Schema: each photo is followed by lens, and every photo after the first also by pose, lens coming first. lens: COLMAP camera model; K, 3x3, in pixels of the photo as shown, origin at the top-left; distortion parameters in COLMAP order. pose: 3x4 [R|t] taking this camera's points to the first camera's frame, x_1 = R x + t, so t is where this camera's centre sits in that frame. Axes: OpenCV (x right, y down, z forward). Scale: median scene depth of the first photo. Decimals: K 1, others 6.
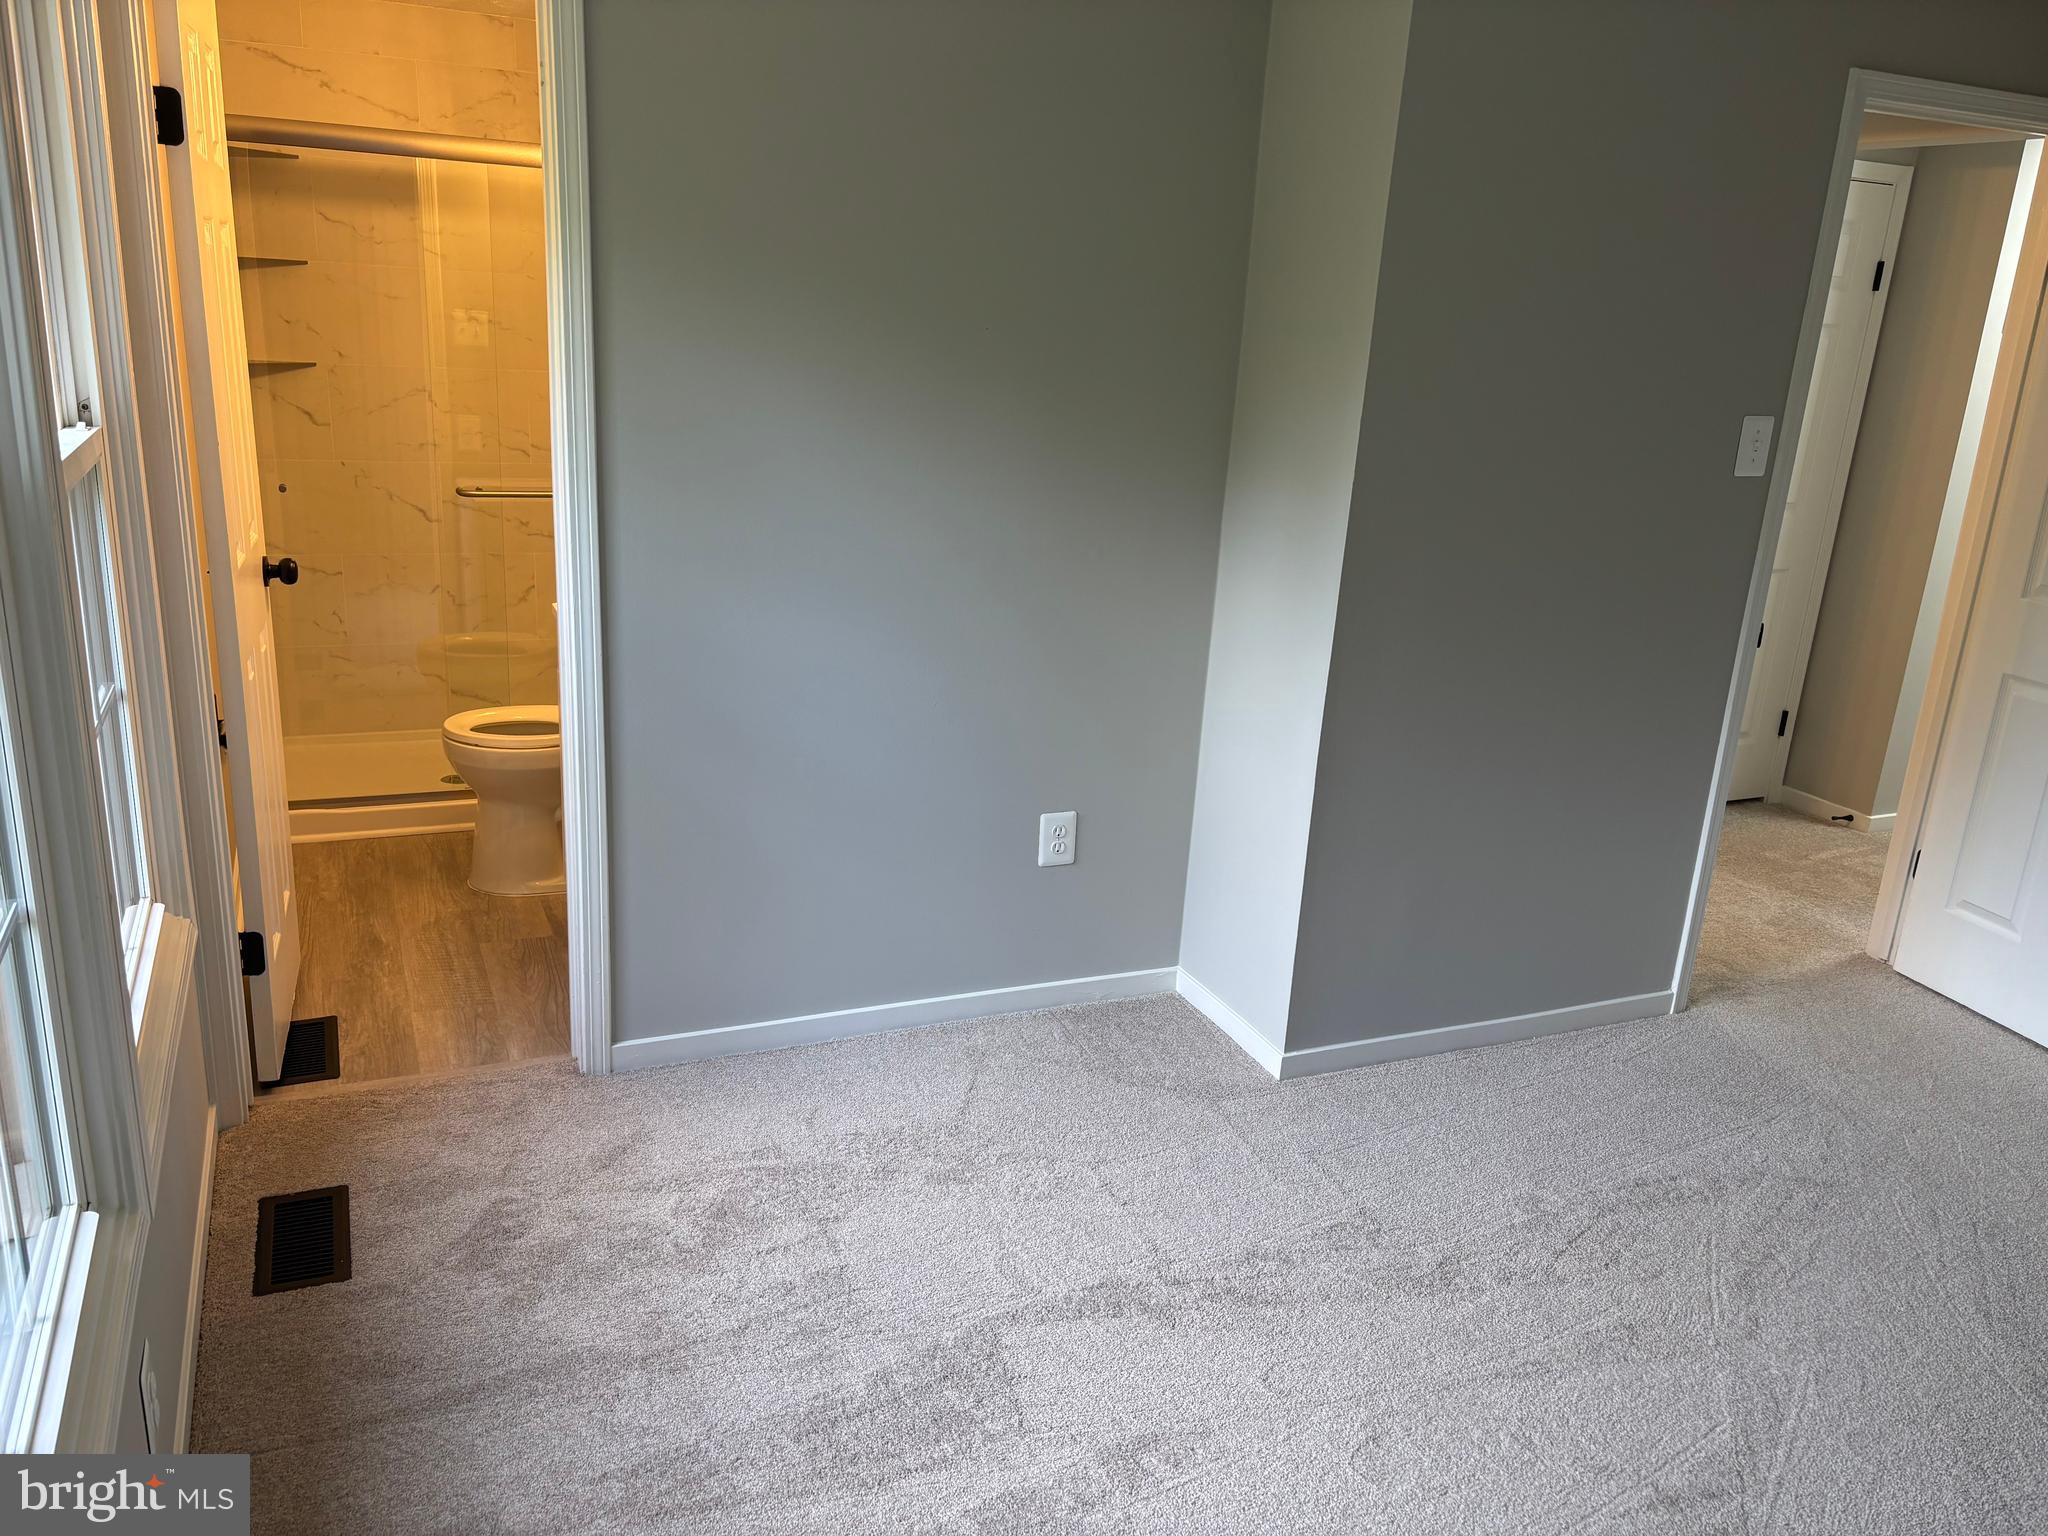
lens RADIAL K [[1550.1, 0, 1024.0], [0, 1550.1, 768.0], [0, 0, 1]] dist [-0.046869, 0.063770]
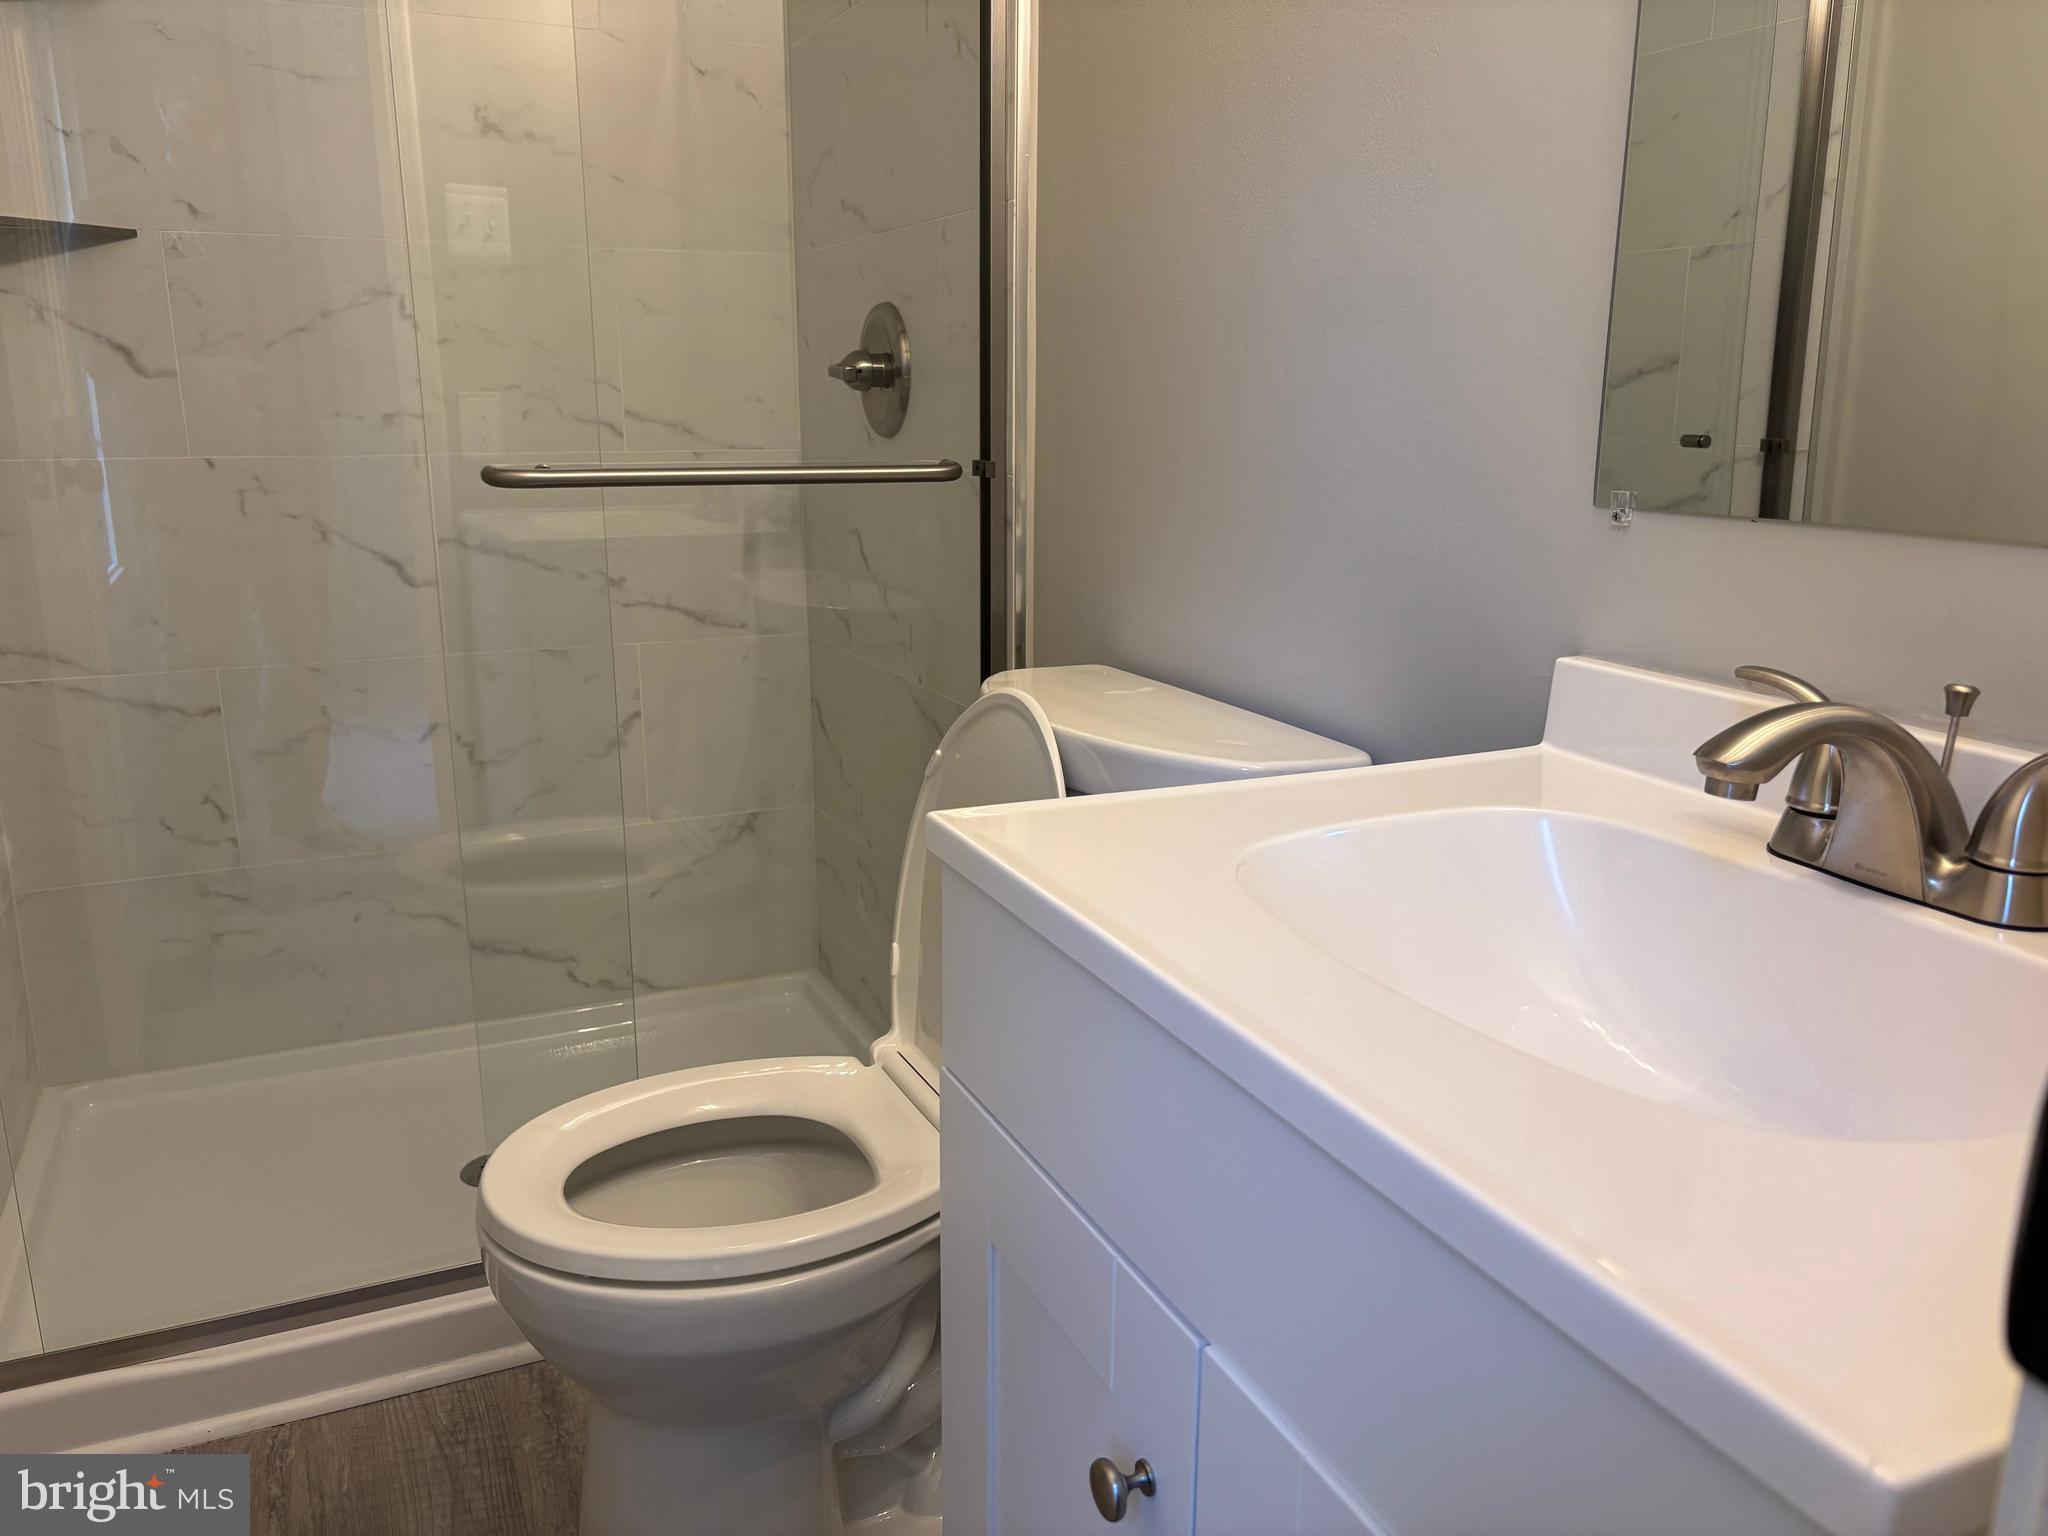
lens RADIAL K [[1550.1, 0, 1024.0], [0, 1550.1, 768.0], [0, 0, 1]] dist [-0.046869, 0.063770]
pose [[0.998404, -0.056203, 0.005545, -0.207529], [0.056410, 0.997154, -0.050026, -0.072222], [-0.002718, 0.050259, 0.998733, 0.538921]]
